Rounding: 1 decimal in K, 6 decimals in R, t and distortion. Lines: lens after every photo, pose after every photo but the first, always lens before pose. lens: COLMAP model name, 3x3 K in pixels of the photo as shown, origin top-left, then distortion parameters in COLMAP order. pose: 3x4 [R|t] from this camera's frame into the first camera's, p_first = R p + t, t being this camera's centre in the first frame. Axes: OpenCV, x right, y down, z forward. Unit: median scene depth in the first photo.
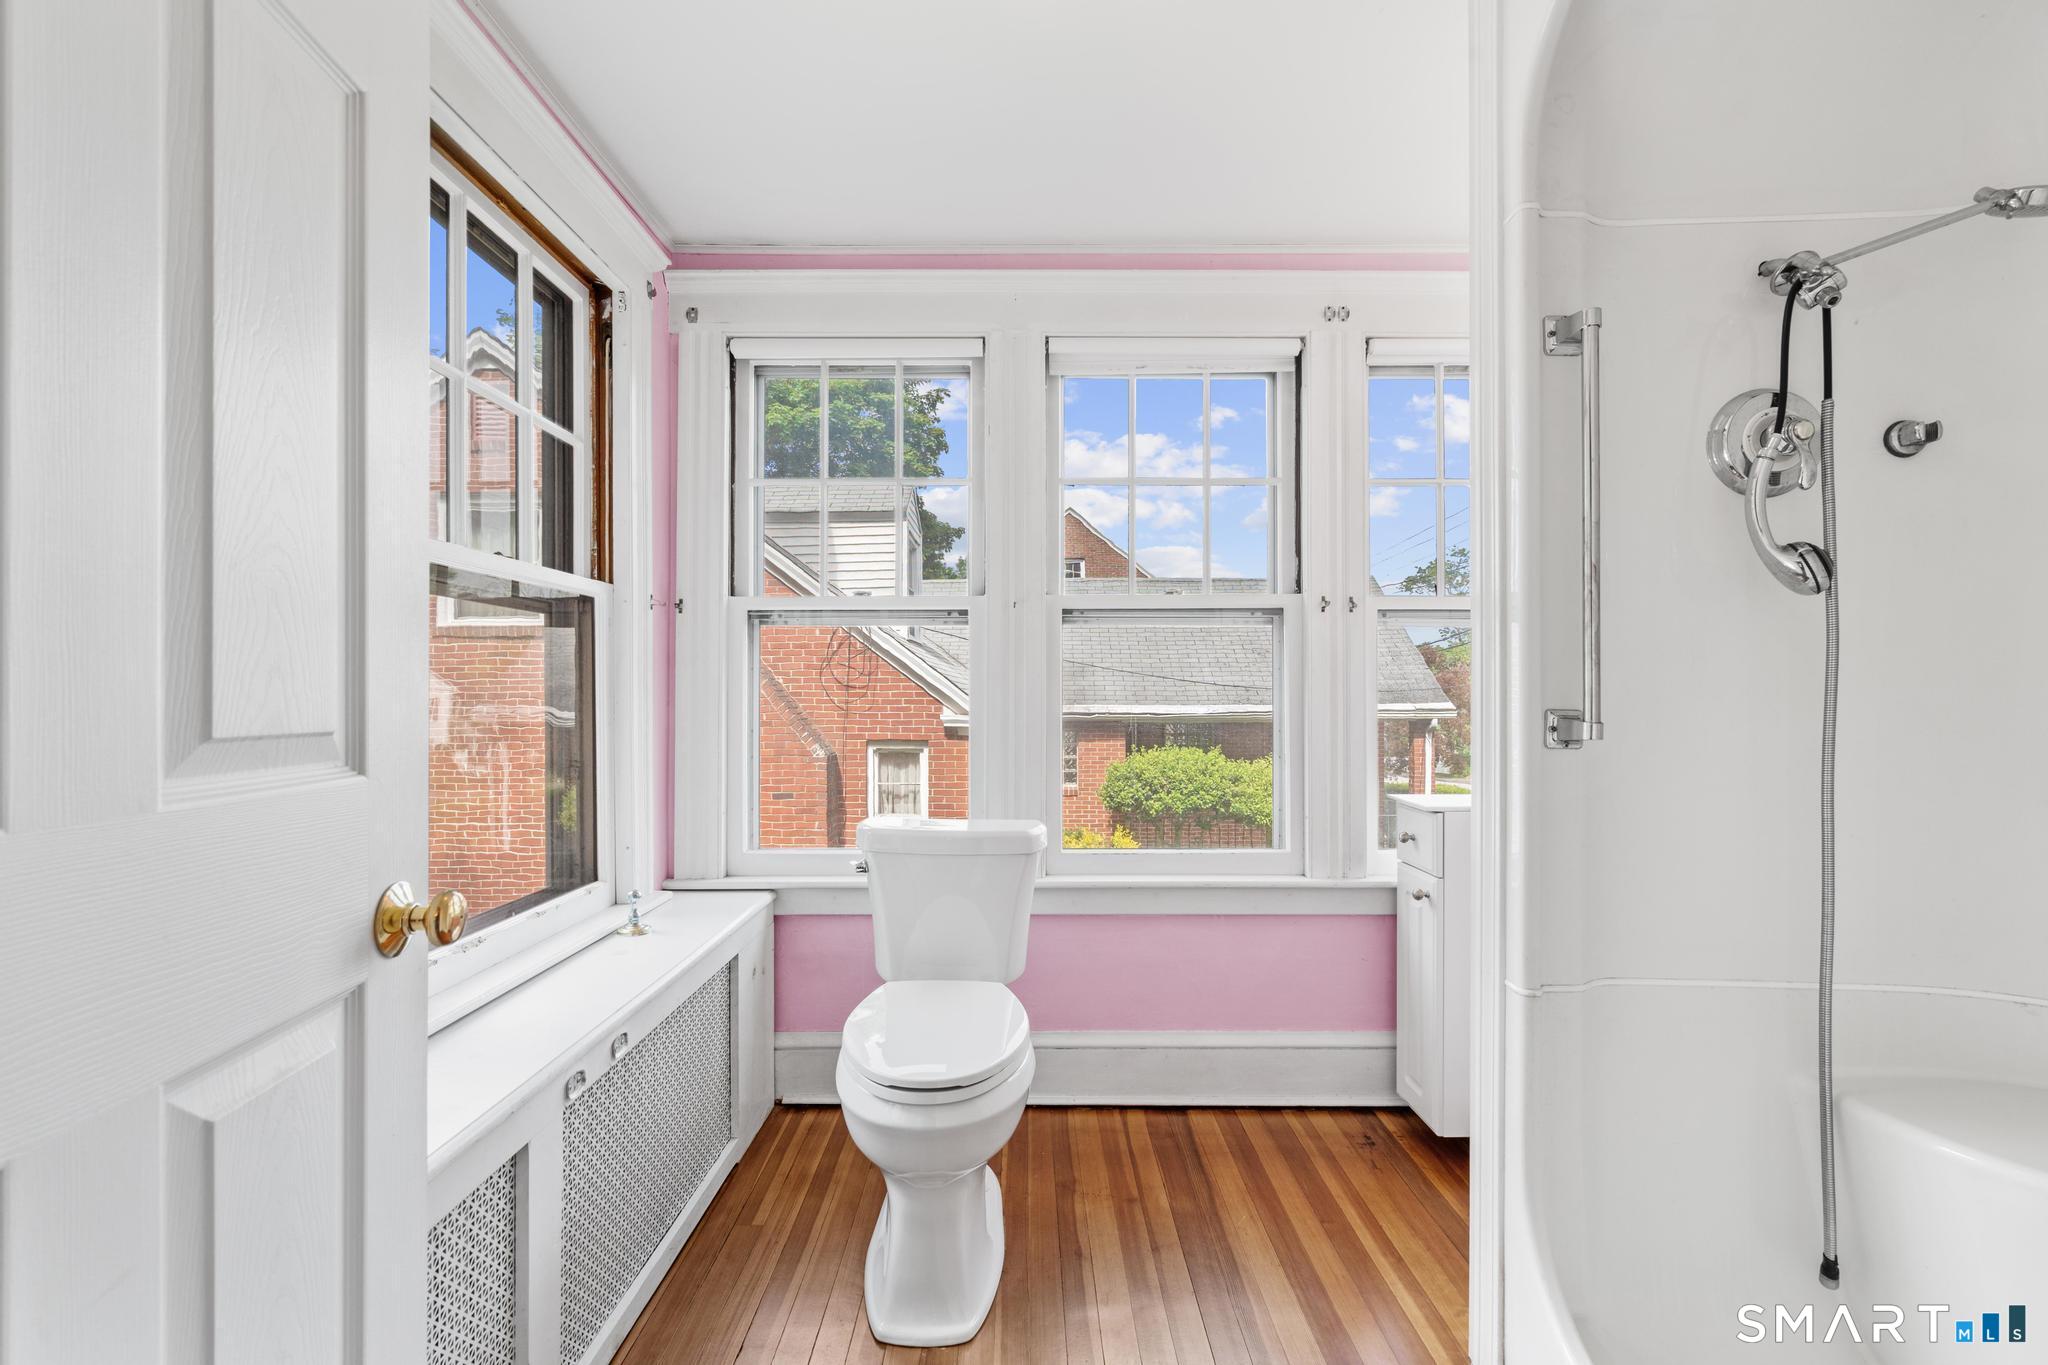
lens RADIAL K [[931.2, 0, 1040.7], [0, 931.2, 692.9], [0, 0, 1]] dist [-0.005192, 0.002956]
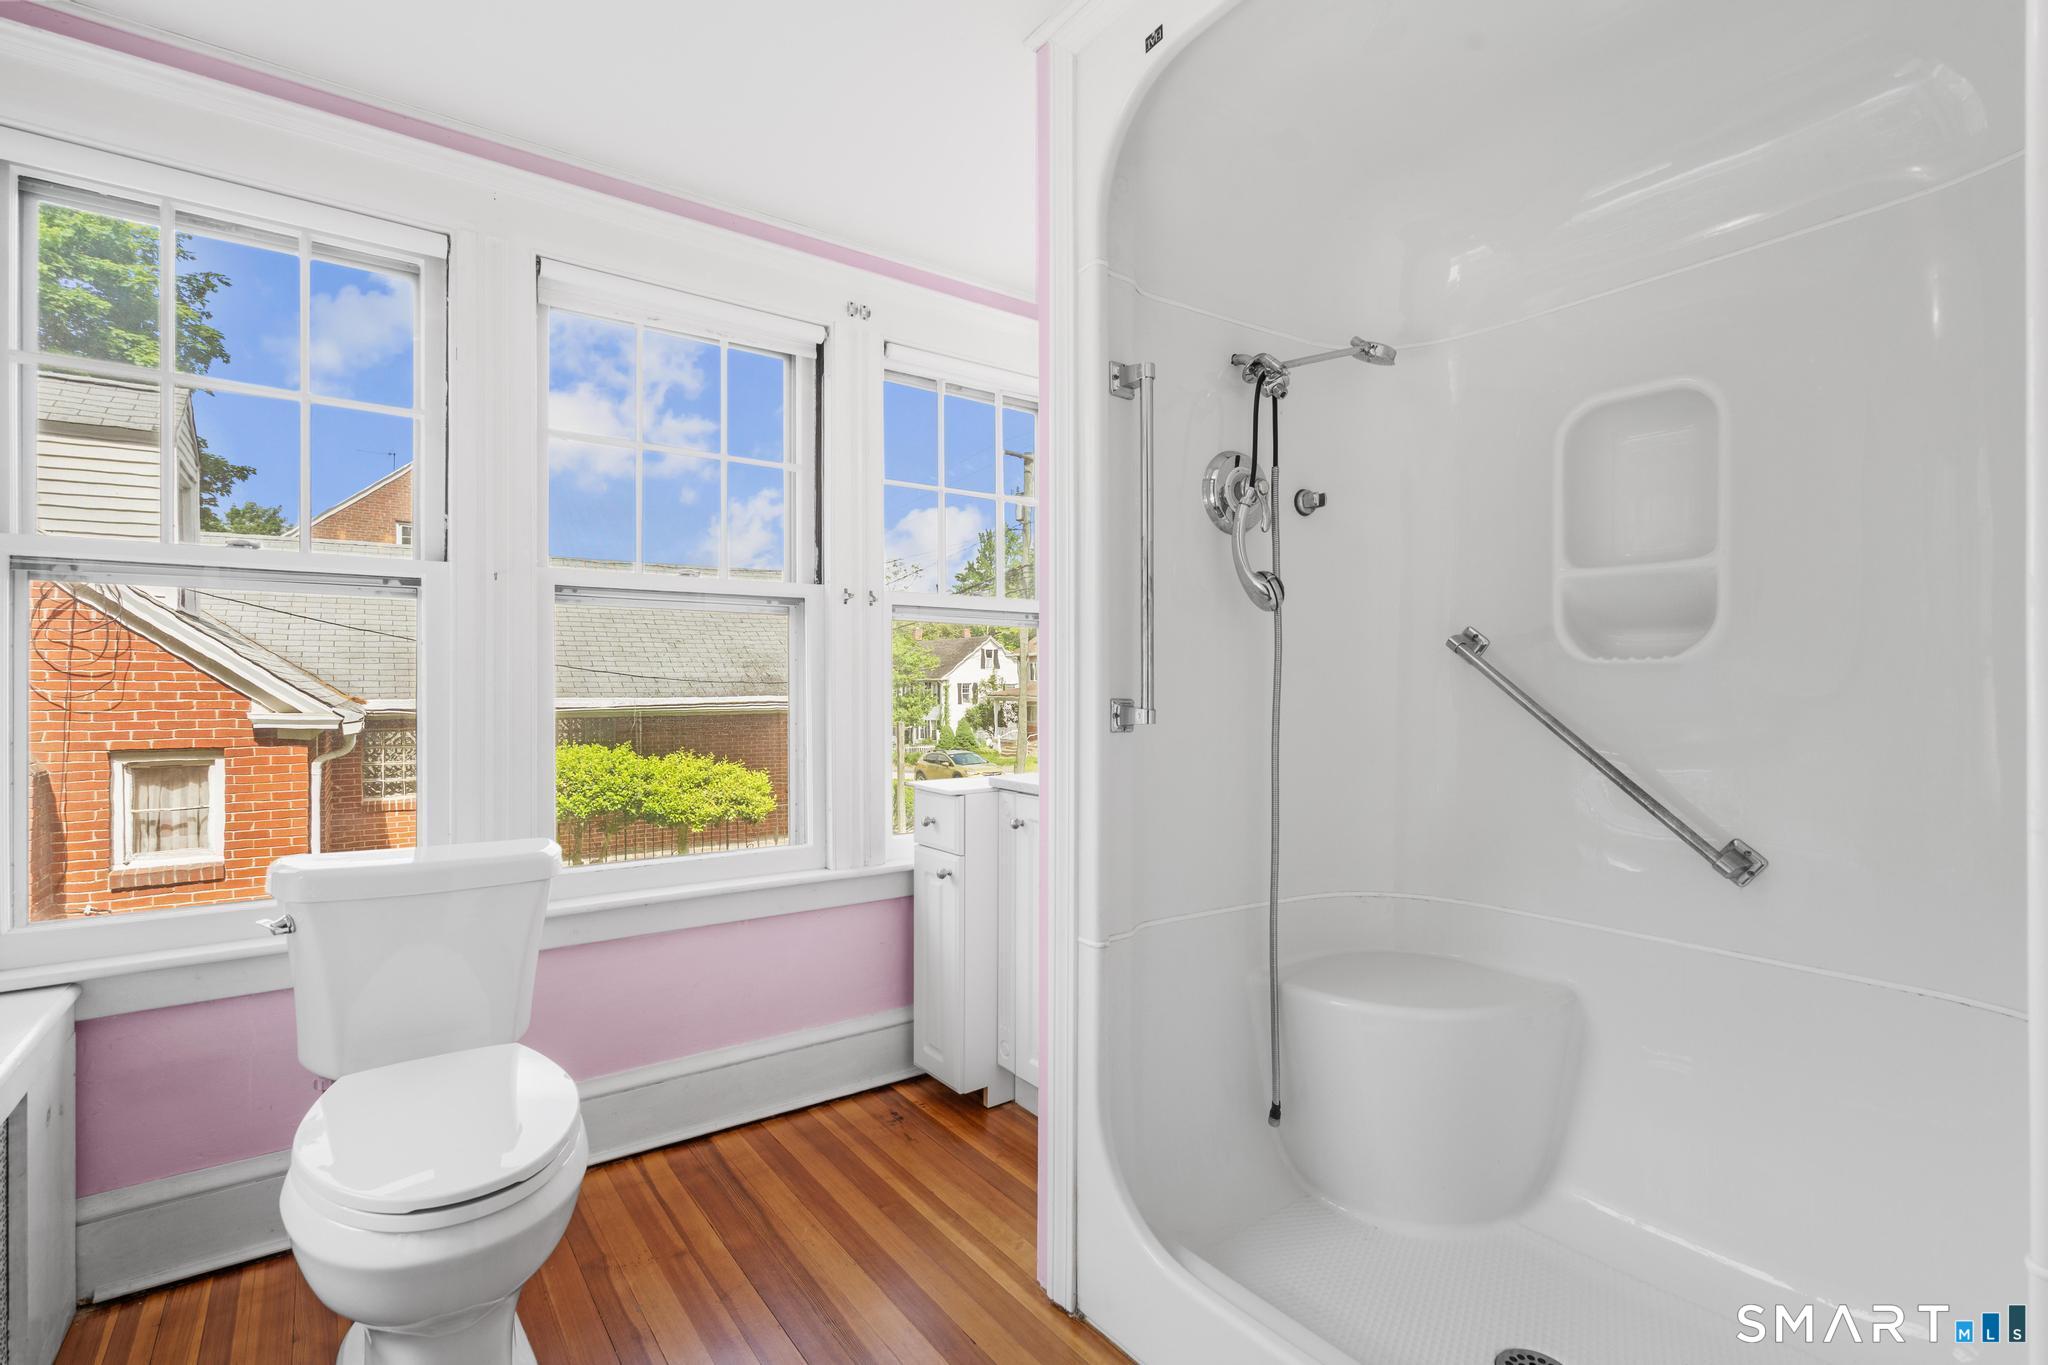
lens RADIAL K [[931.2, 0, 1043.8], [0, 931.2, 684.8], [0, 0, 1]] dist [-0.005192, 0.002956]
pose [[0.805057, 0.000929, 0.593197, -0.124110], [-0.001101, 0.999999, -0.000072, 0.000241], [-0.593197, -0.000595, 0.805057, 0.063678]]
